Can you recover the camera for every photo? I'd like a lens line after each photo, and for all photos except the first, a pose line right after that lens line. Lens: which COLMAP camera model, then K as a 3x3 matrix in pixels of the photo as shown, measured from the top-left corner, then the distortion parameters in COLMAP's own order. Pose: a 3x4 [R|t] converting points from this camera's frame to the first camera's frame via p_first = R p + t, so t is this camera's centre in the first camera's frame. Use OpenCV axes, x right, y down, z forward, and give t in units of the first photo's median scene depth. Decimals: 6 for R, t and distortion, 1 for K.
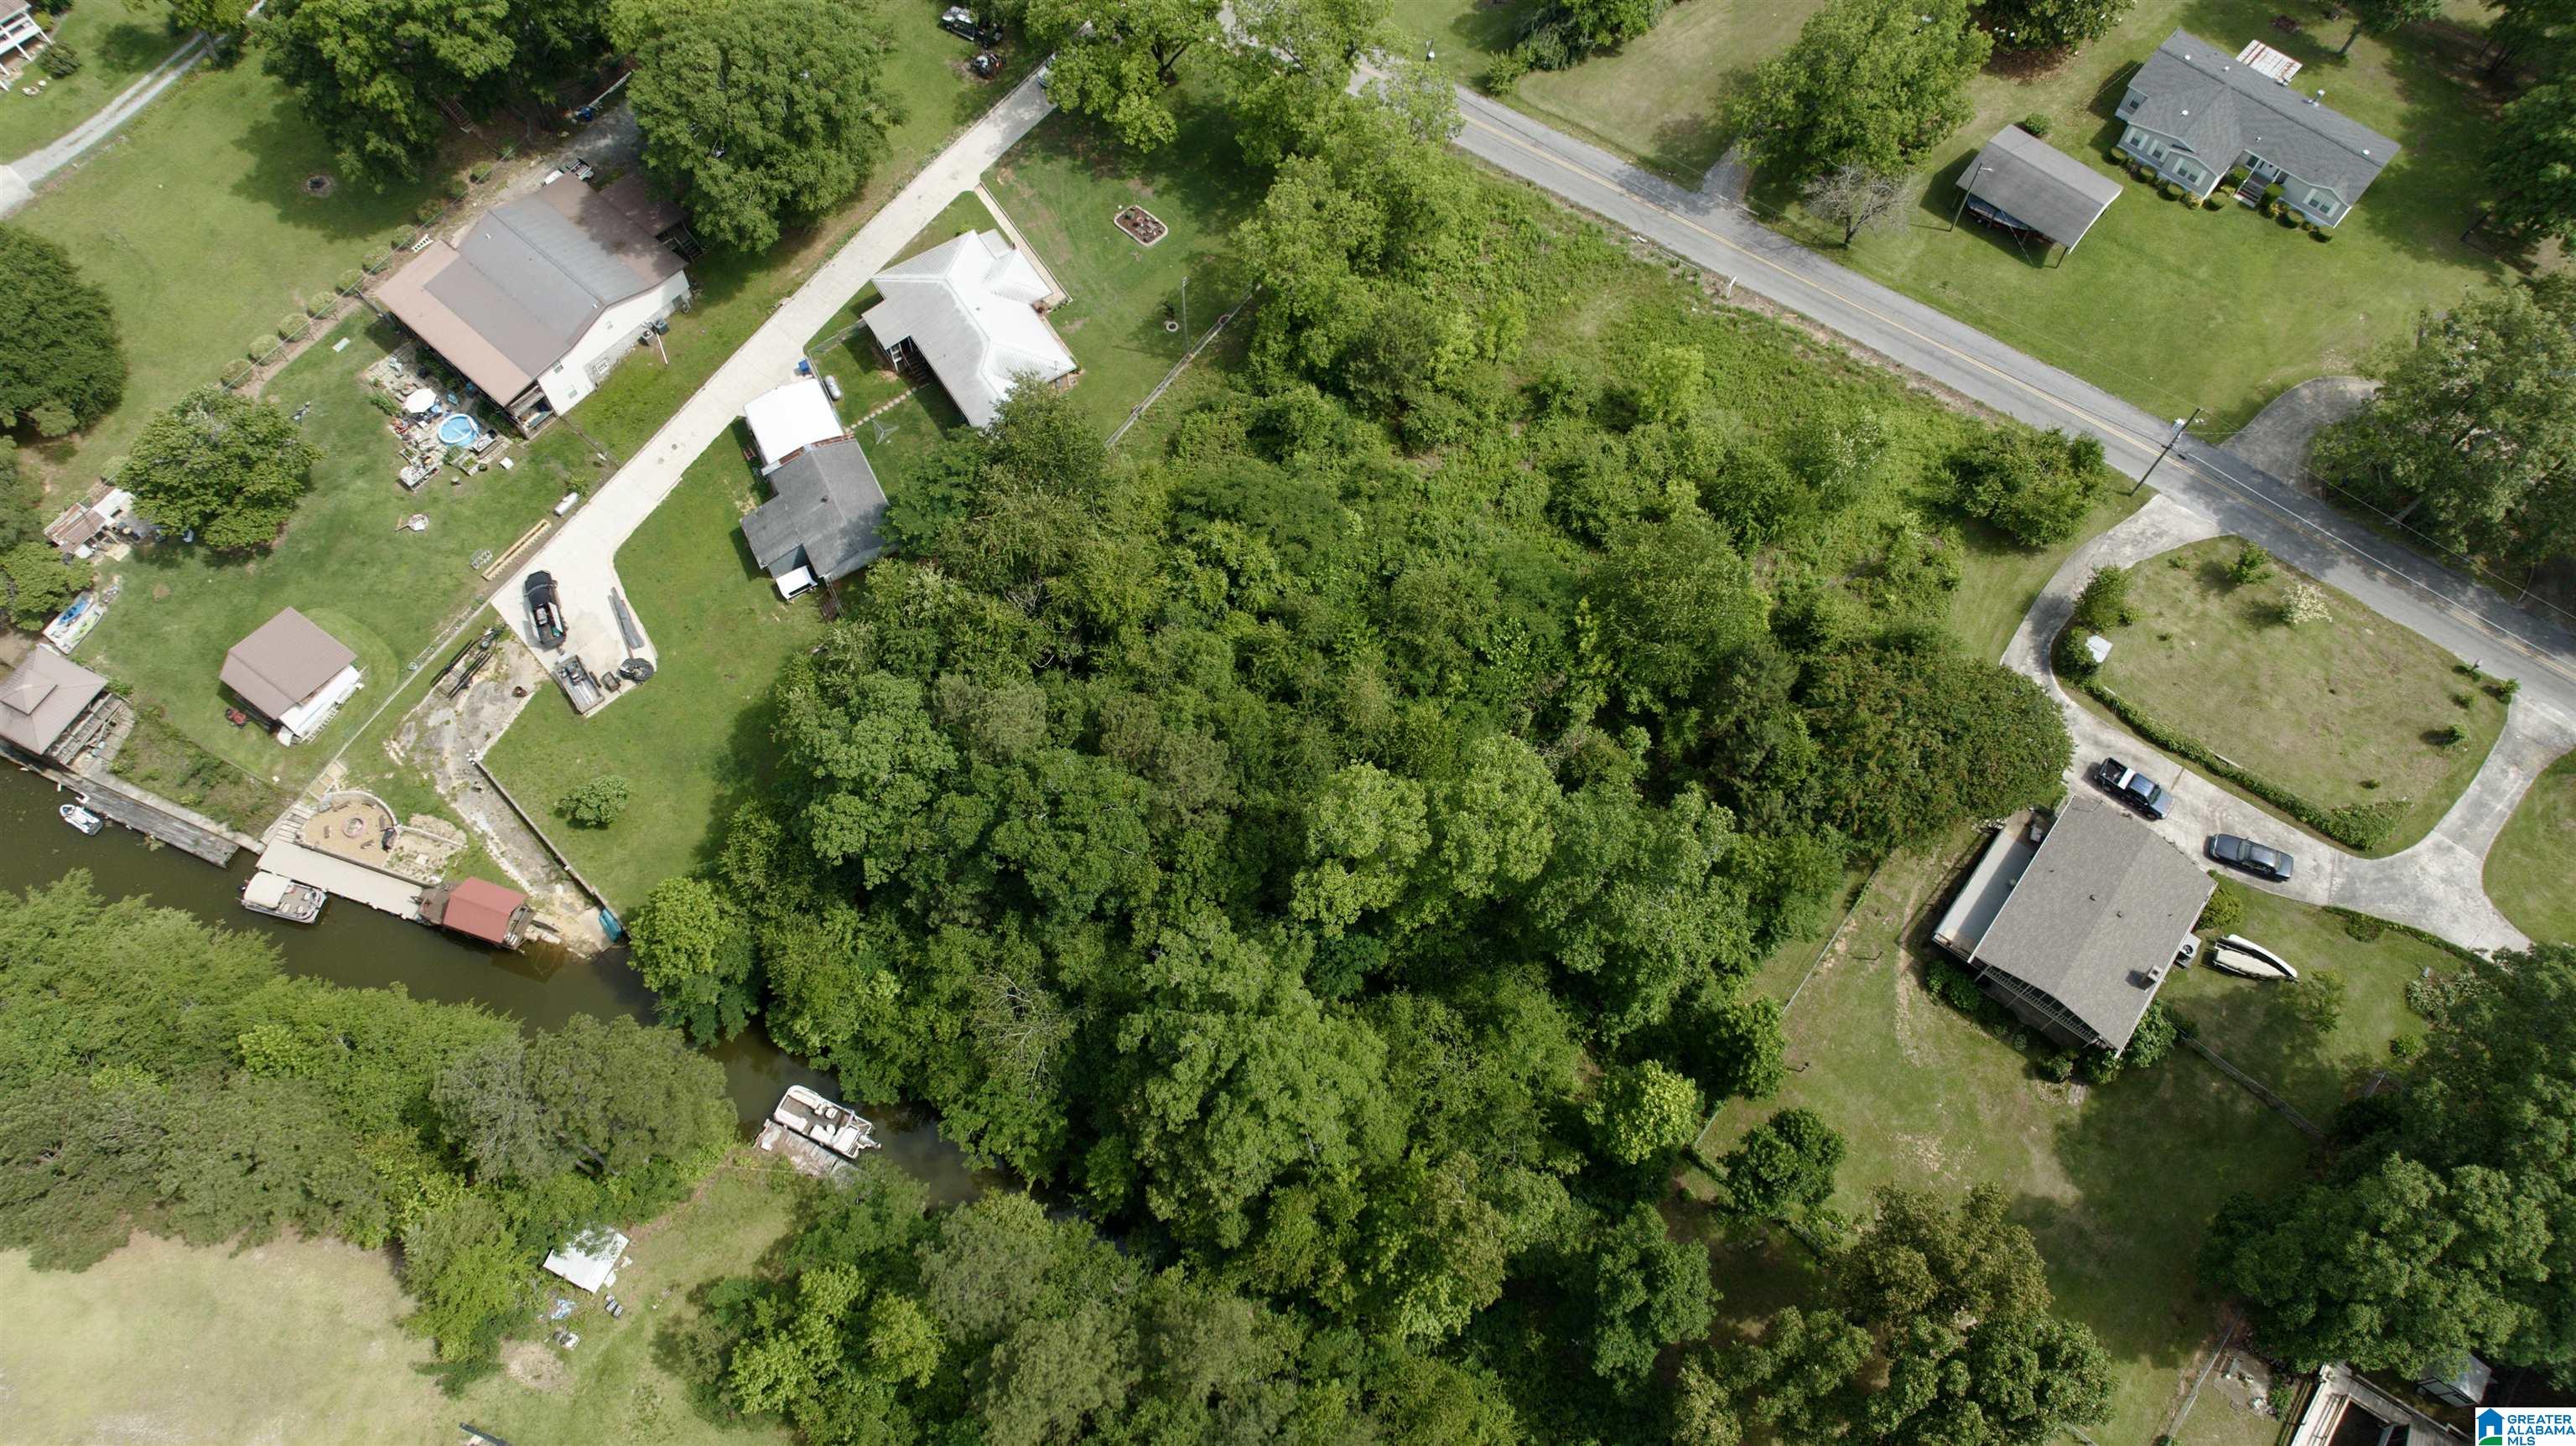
lens RADIAL K [[1805.2, 0, 1287.9], [0, 1805.2, 736.7], [0, 0, 1]] dist [-0.030541, 0.031155]
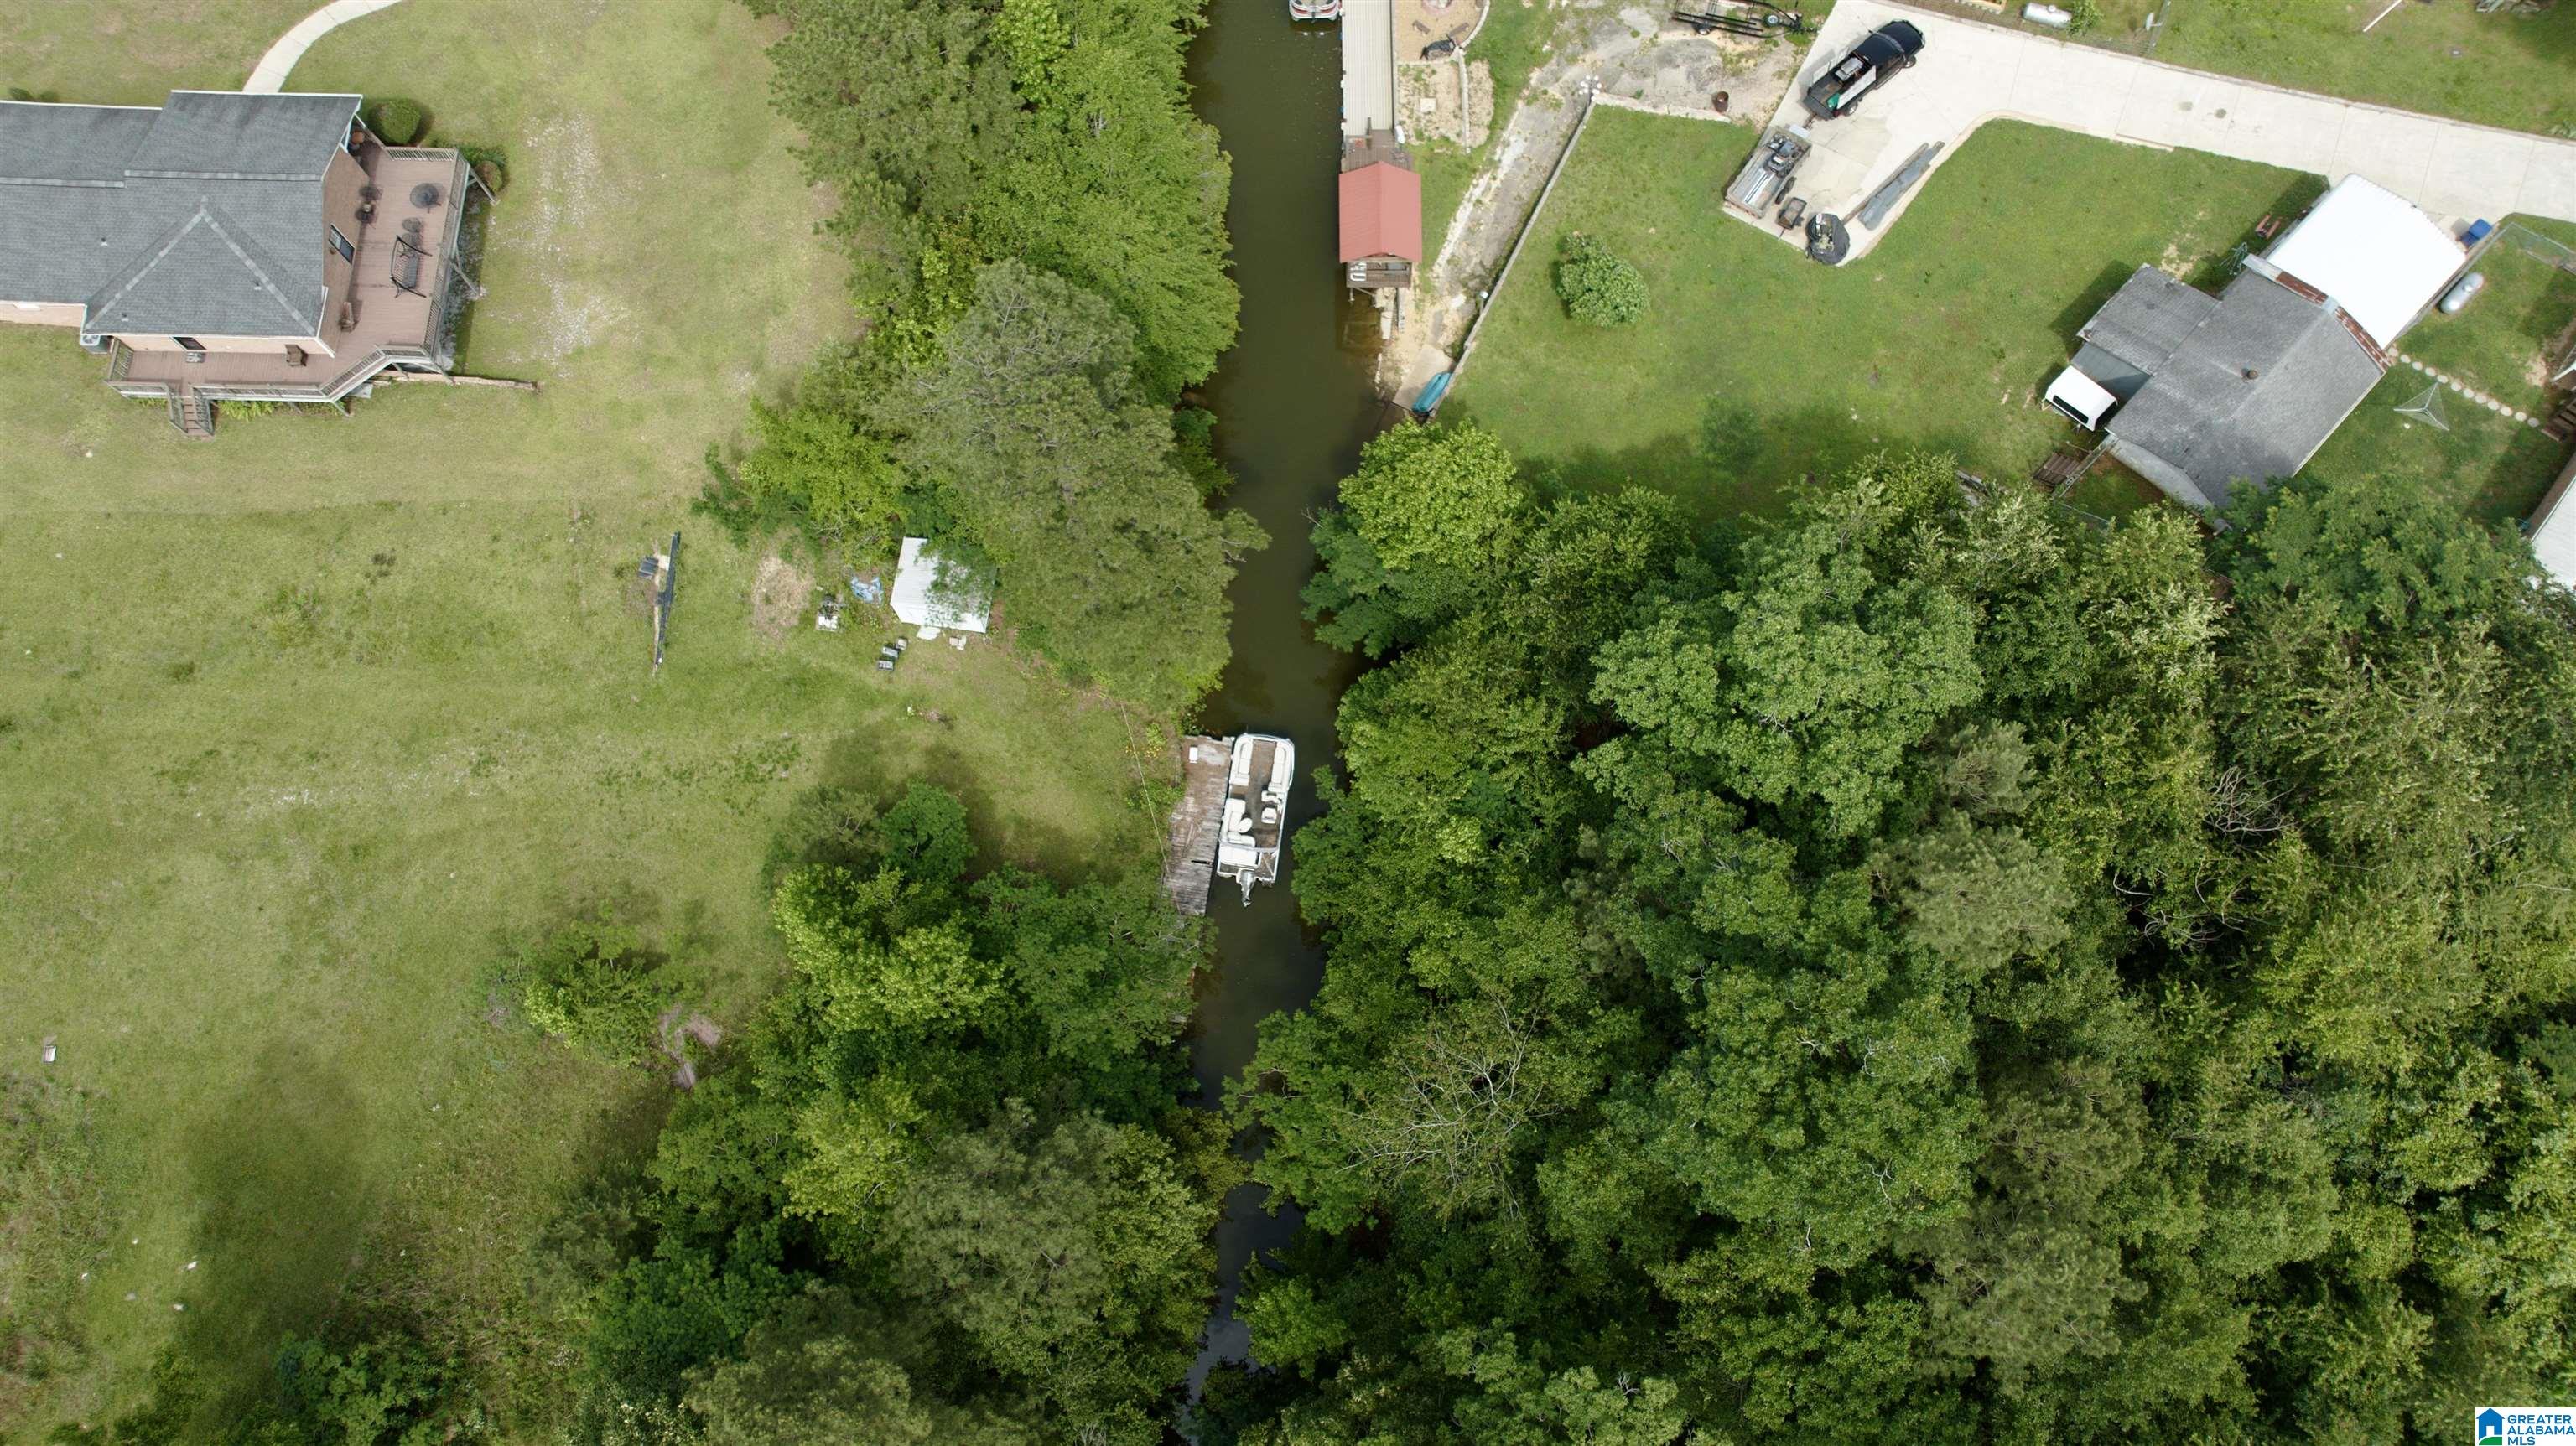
lens RADIAL K [[1805.2, 0, 1287.9], [0, 1805.2, 736.7], [0, 0, 1]] dist [-0.030541, 0.031155]
pose [[0.311901, 0.912570, -0.264450, -0.105326], [-0.843878, 0.393970, 0.364221, -0.040179], [0.436563, 0.109563, 0.892978, 0.404536]]
